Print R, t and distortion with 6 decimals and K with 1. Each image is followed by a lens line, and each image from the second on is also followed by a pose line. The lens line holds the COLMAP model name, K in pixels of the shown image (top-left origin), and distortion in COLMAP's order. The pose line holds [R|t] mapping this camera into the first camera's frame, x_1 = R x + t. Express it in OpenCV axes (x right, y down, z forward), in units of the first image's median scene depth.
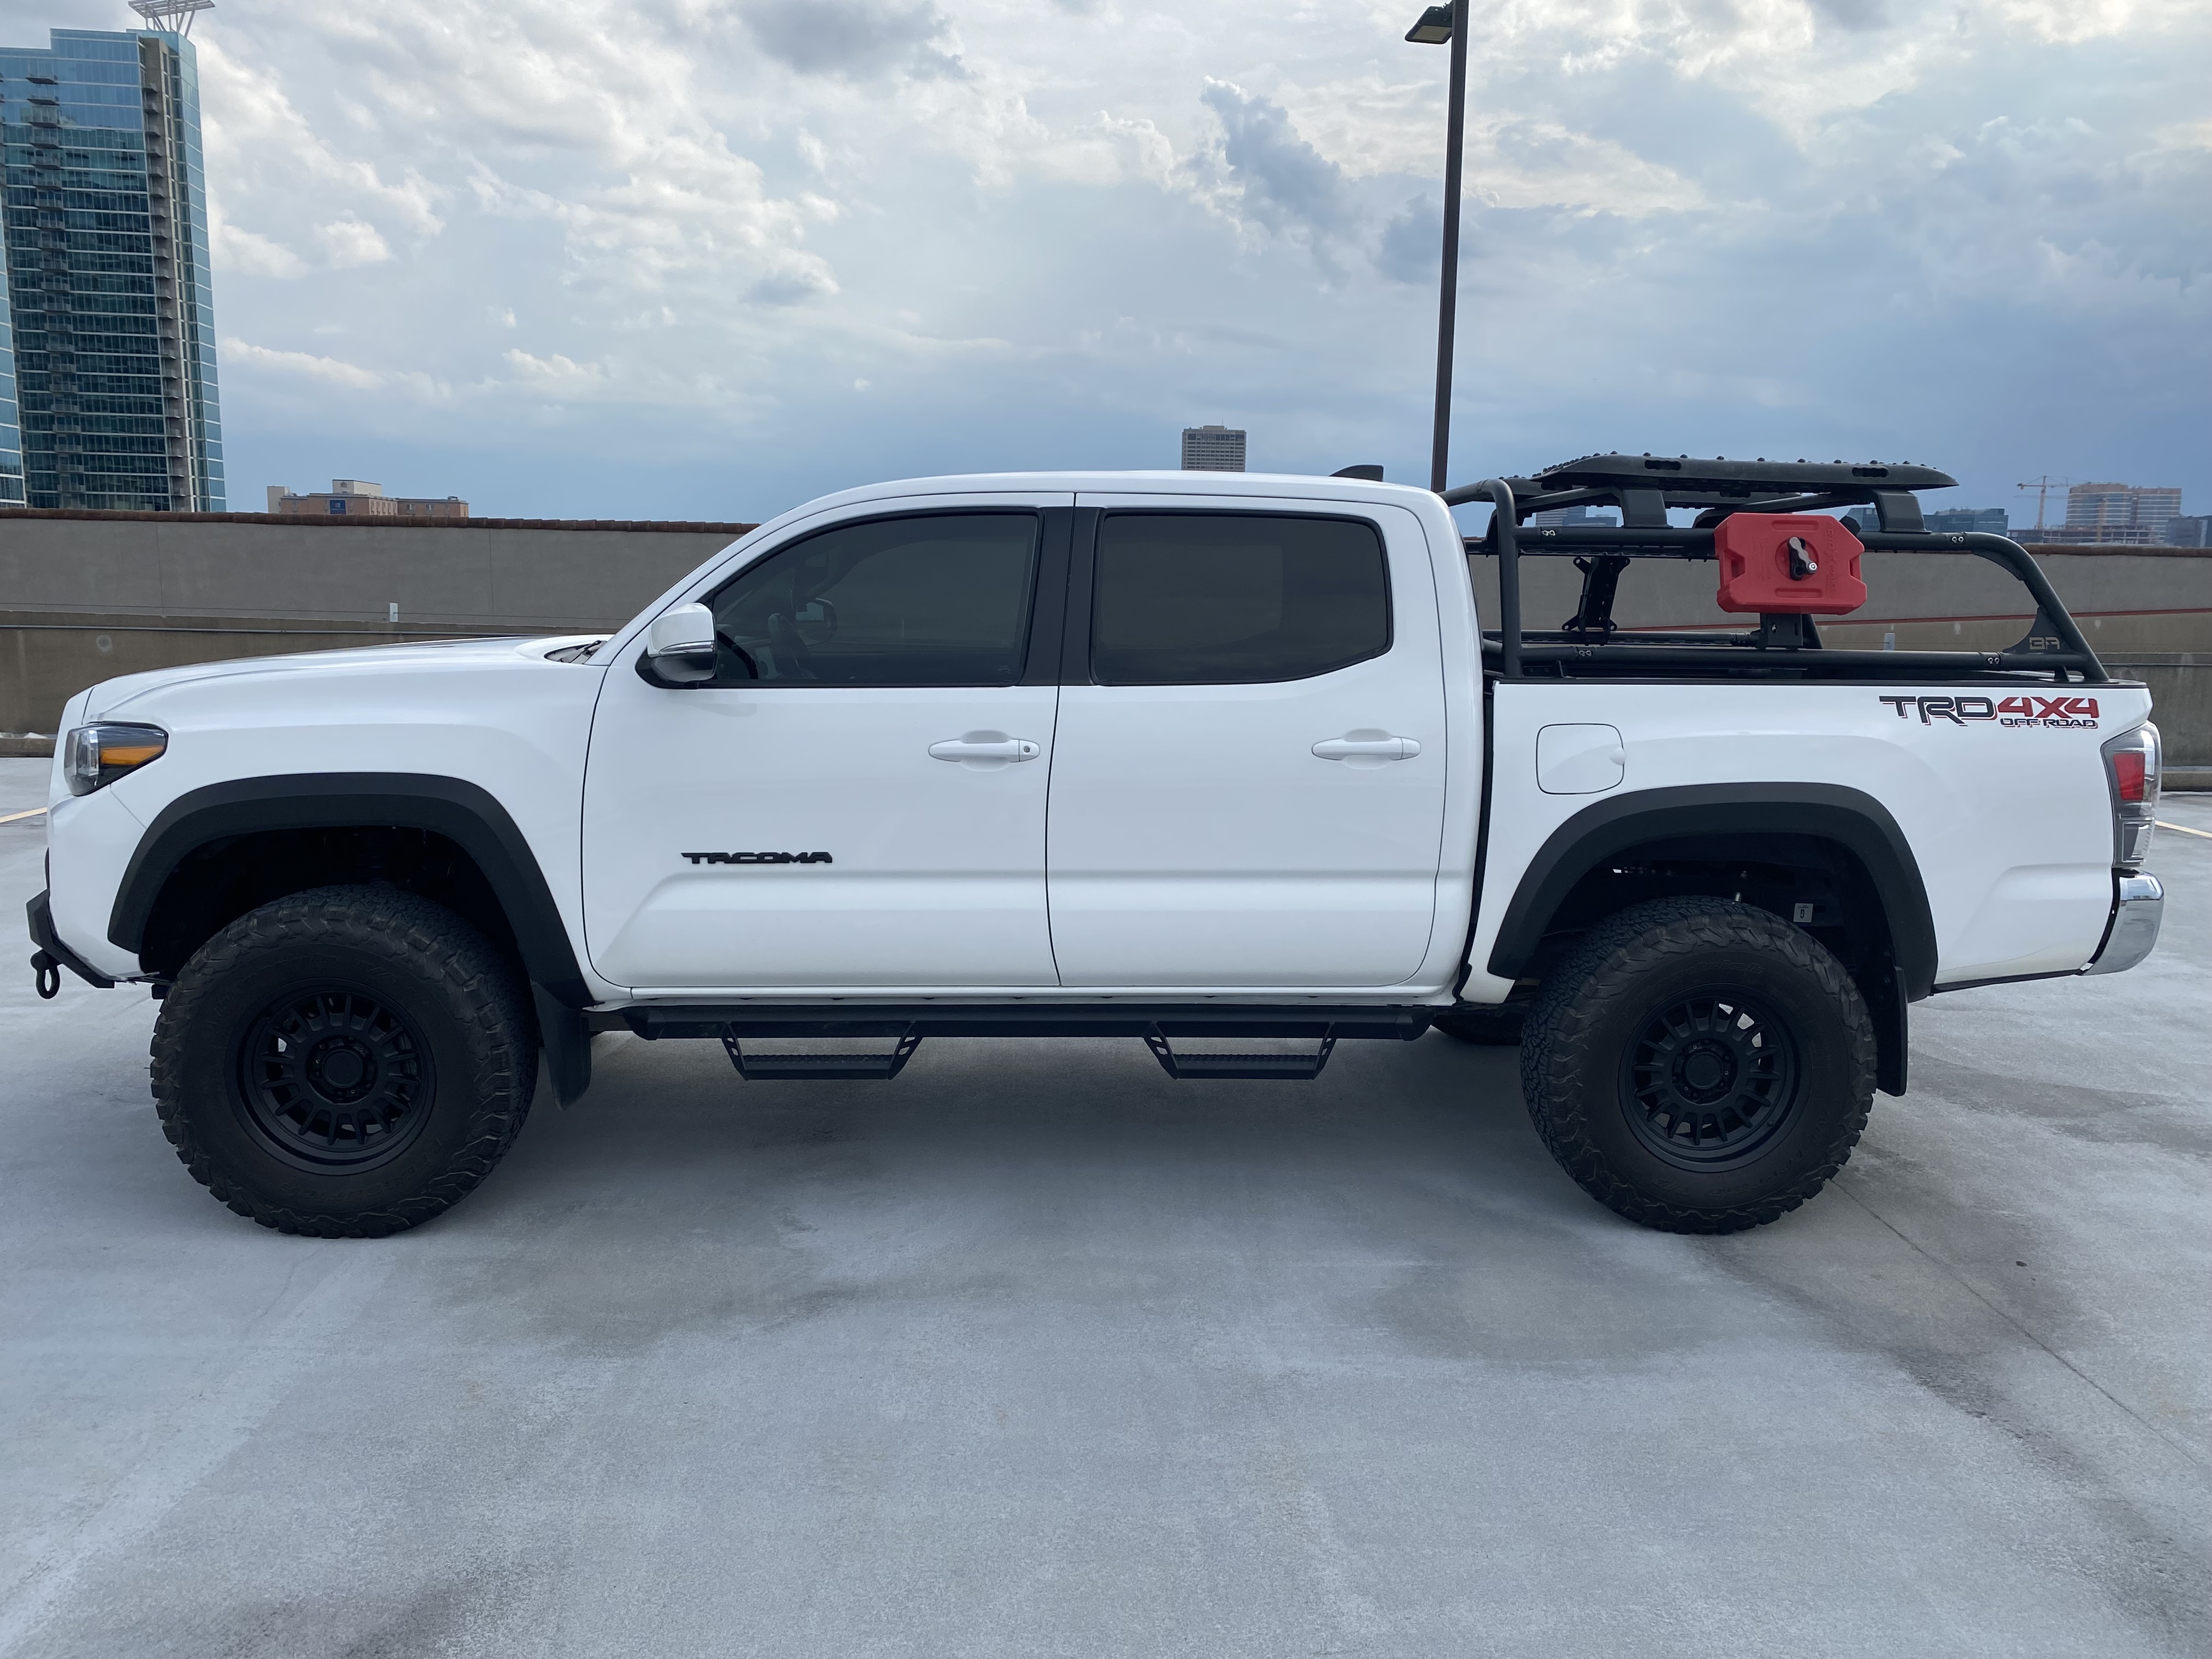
lens RADIAL K [[1659.1, 0, 1106.0], [0, 1659.1, 829.5], [0, 0, 1]] dist [0.008294, 0.003395]
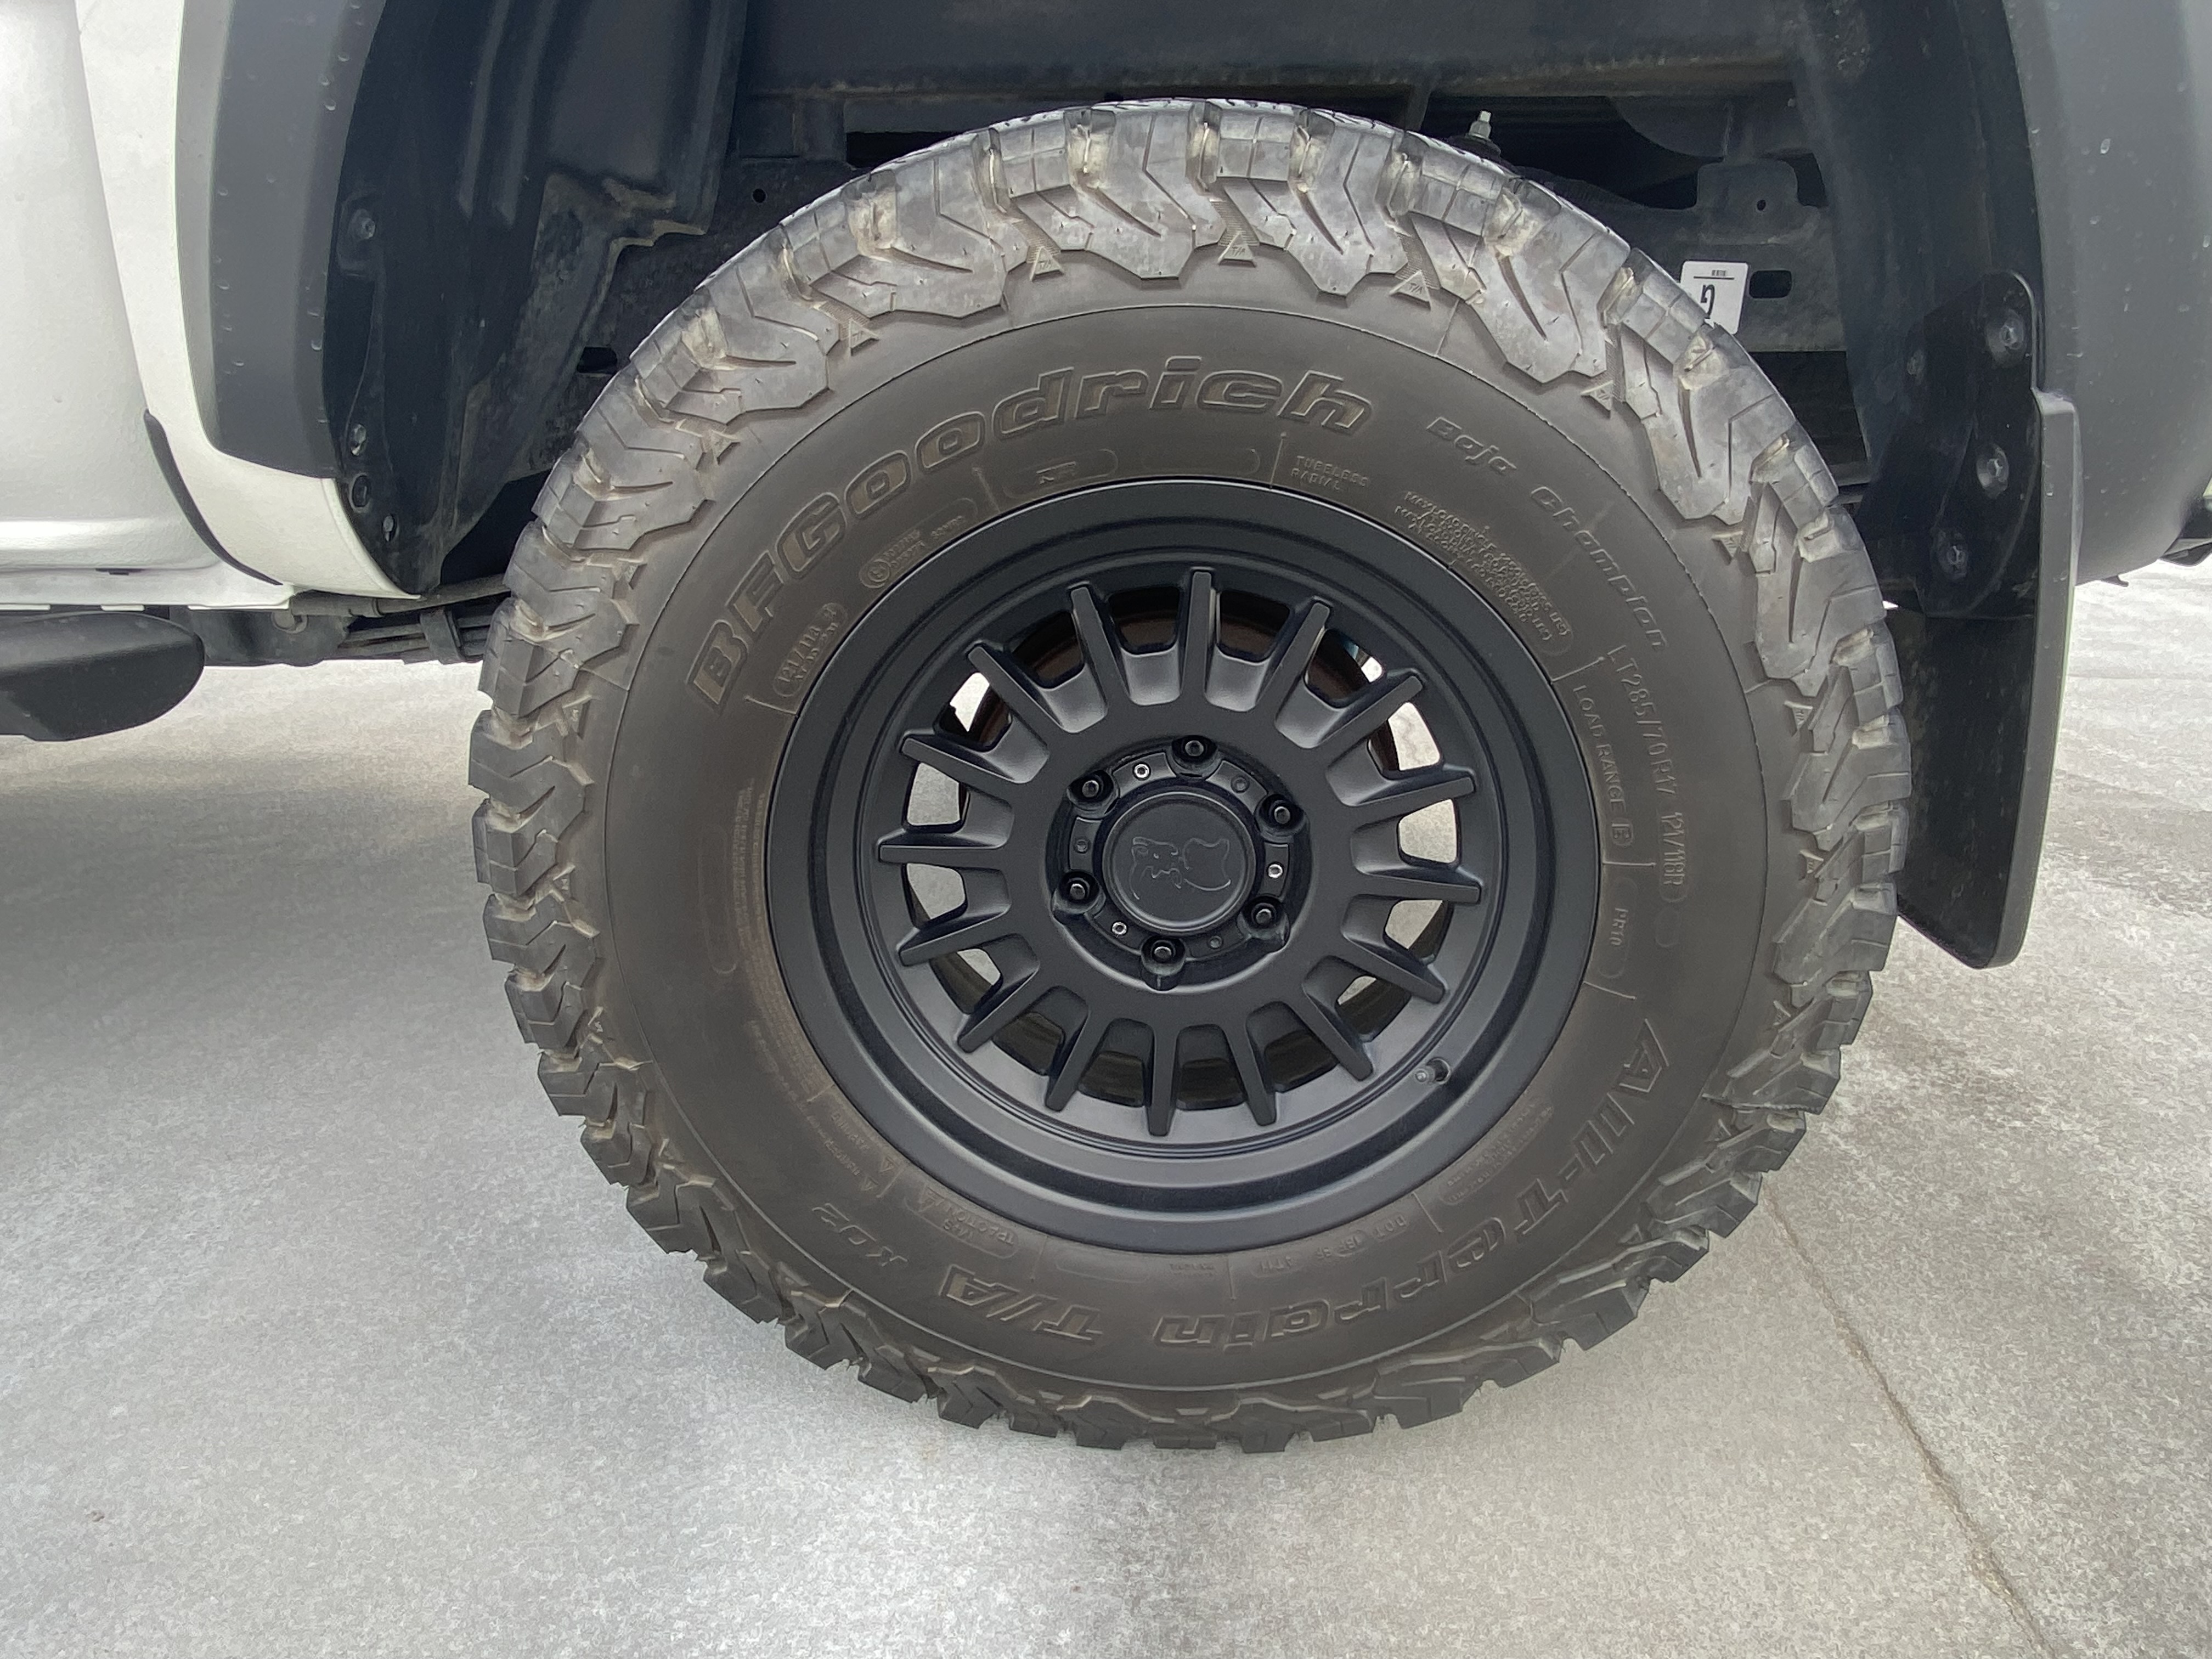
lens RADIAL K [[1406.7, 0, 1142.5], [0, 1406.7, 831.5], [0, 0, 1]] dist [0.001613, -0.003455]
pose [[0.995515, 0.013317, -0.093666, 0.374969], [0.005768, 0.979660, 0.200582, 0.098735], [0.094432, -0.200223, 0.975189, 0.796243]]
